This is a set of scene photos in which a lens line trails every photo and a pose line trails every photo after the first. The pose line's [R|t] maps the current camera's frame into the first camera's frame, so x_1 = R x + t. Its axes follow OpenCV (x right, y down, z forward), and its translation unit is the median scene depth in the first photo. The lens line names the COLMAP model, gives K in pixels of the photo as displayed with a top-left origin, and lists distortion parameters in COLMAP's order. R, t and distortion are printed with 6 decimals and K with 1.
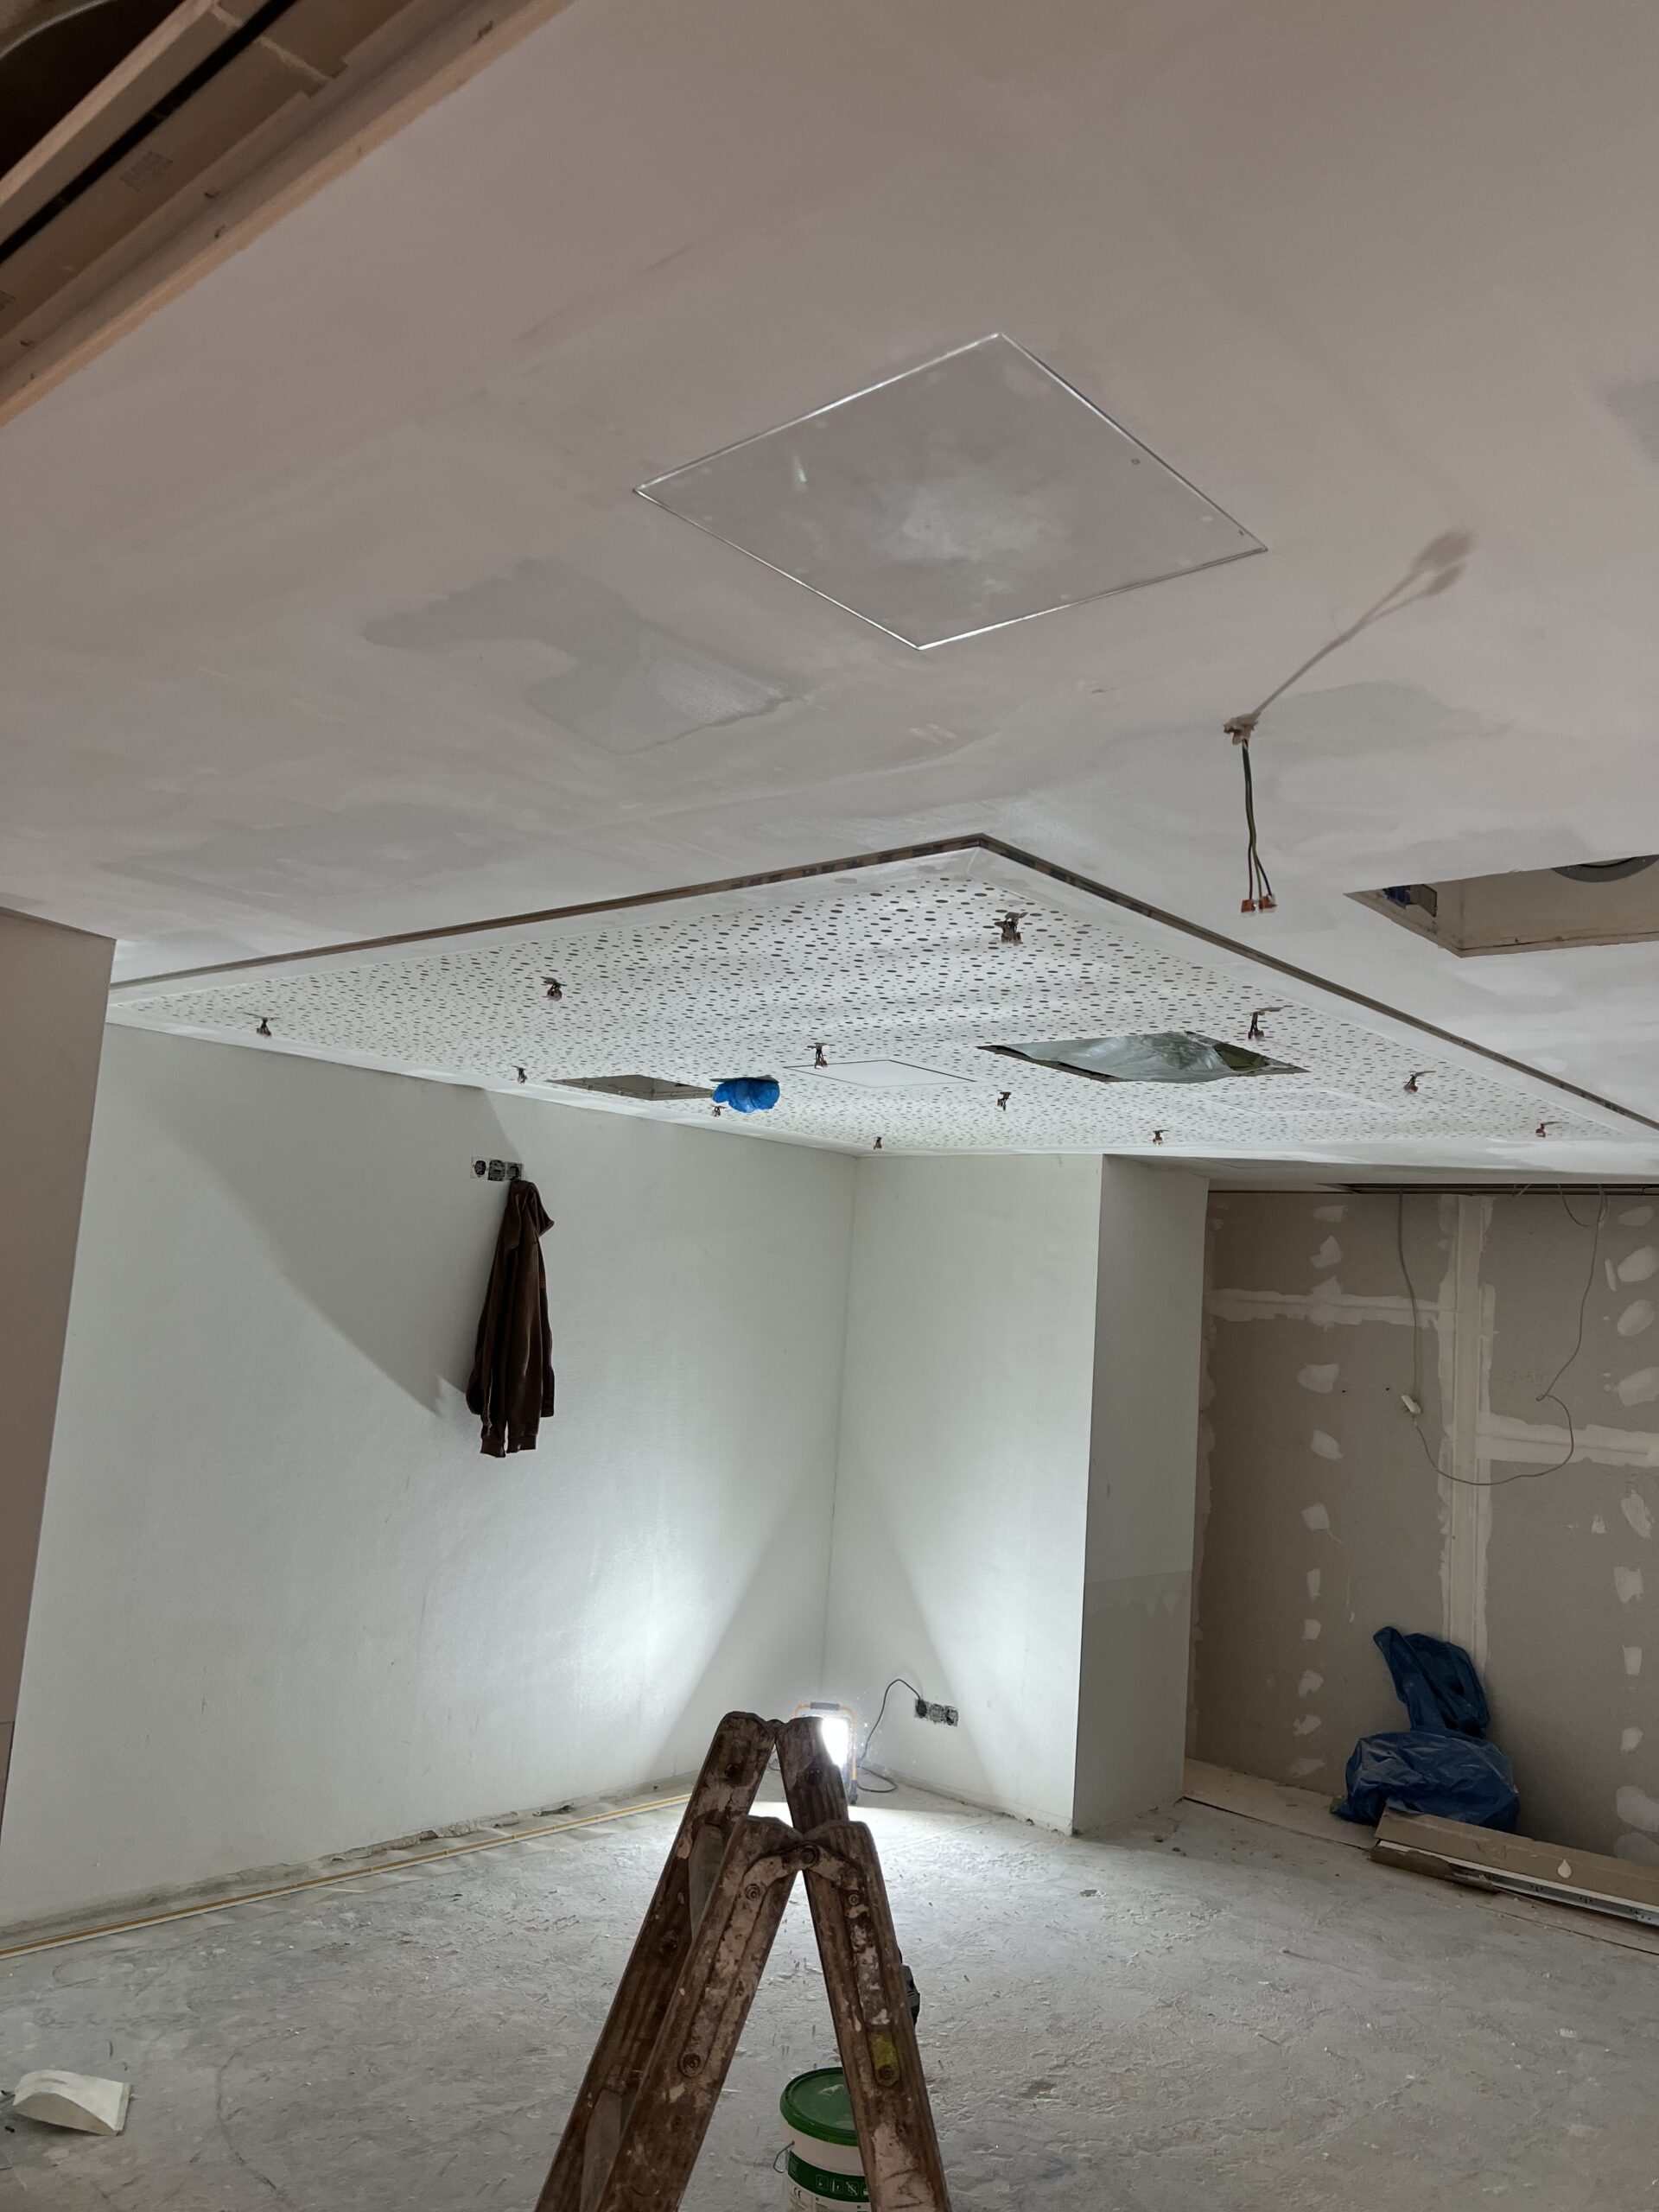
lens RADIAL K [[1658.1, 0, 822.6], [0, 1658.1, 1089.0], [0, 0, 1]] dist [0.058120, -0.065568]
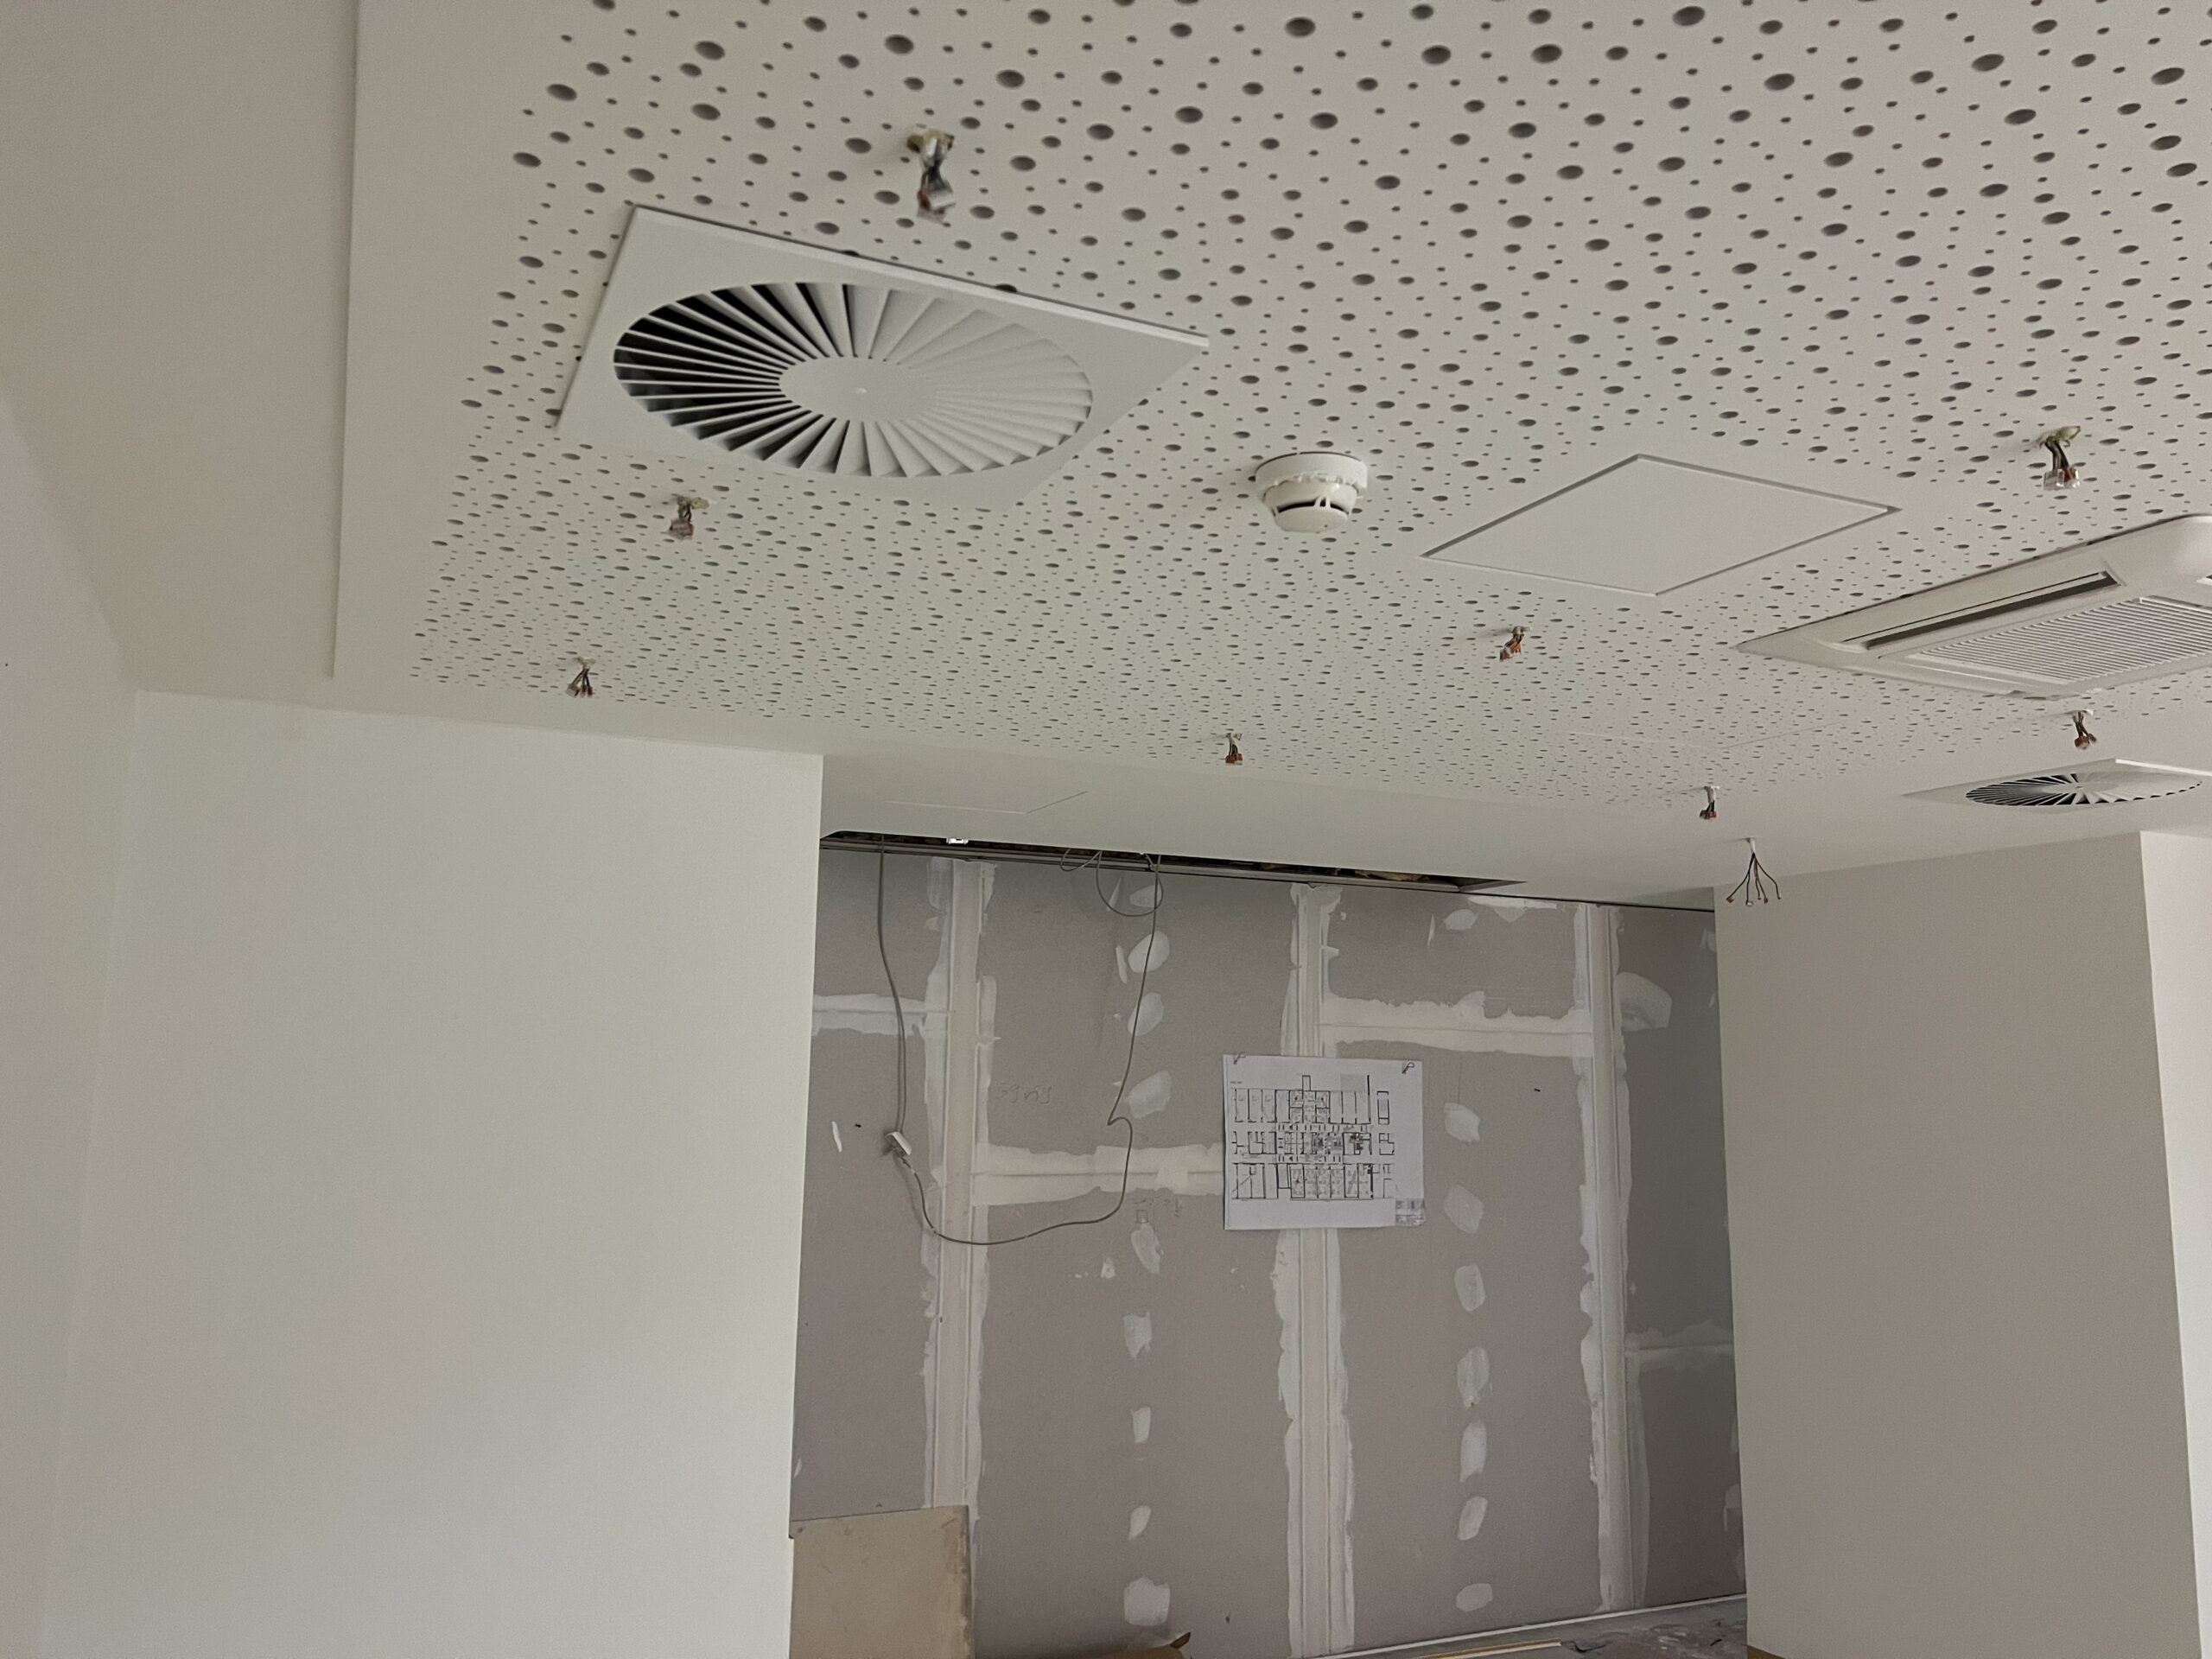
lens RADIAL K [[1658.1, 0, 1106.7], [0, 1658.1, 819.4], [0, 0, 1]] dist [0.058120, -0.065568]
pose [[0.898802, 0.007851, 0.438284, 0.113014], [-0.004607, 0.999954, -0.008463, 0.051802], [-0.438331, 0.005587, 0.898796, 0.291432]]
